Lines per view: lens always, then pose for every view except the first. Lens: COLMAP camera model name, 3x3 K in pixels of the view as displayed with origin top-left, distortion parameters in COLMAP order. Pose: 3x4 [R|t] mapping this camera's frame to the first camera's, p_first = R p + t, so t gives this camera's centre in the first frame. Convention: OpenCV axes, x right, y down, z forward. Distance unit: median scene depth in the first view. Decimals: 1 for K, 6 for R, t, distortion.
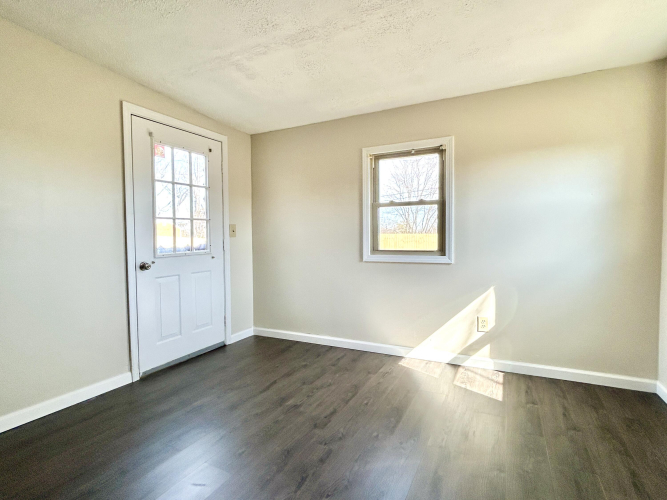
lens RADIAL K [[358.2, 0, 336.5], [0, 358.2, 249.1], [0, 0, 1]] dist [-0.000959, -0.000033]
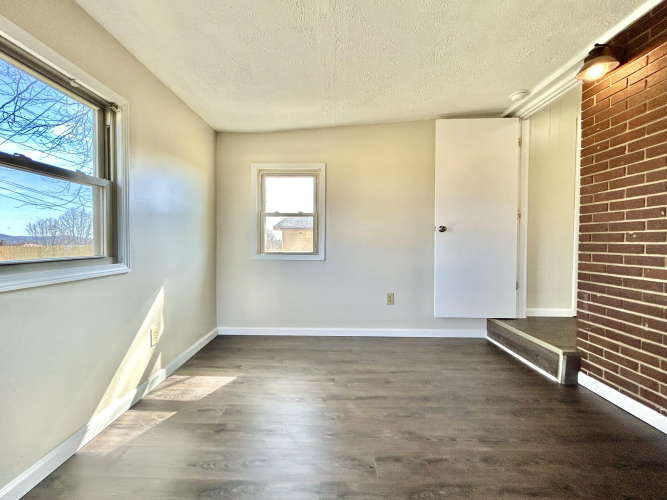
lens RADIAL K [[267.3, 0, 338.1], [0, 267.3, 249.9], [0, 0, 1]] dist [-0.002485, -0.000582]
pose [[-0.434068, -0.023786, 0.900566, -0.474382], [0.019149, 0.999182, 0.035620, -0.022909], [-0.900676, 0.032706, -0.433258, 1.094323]]
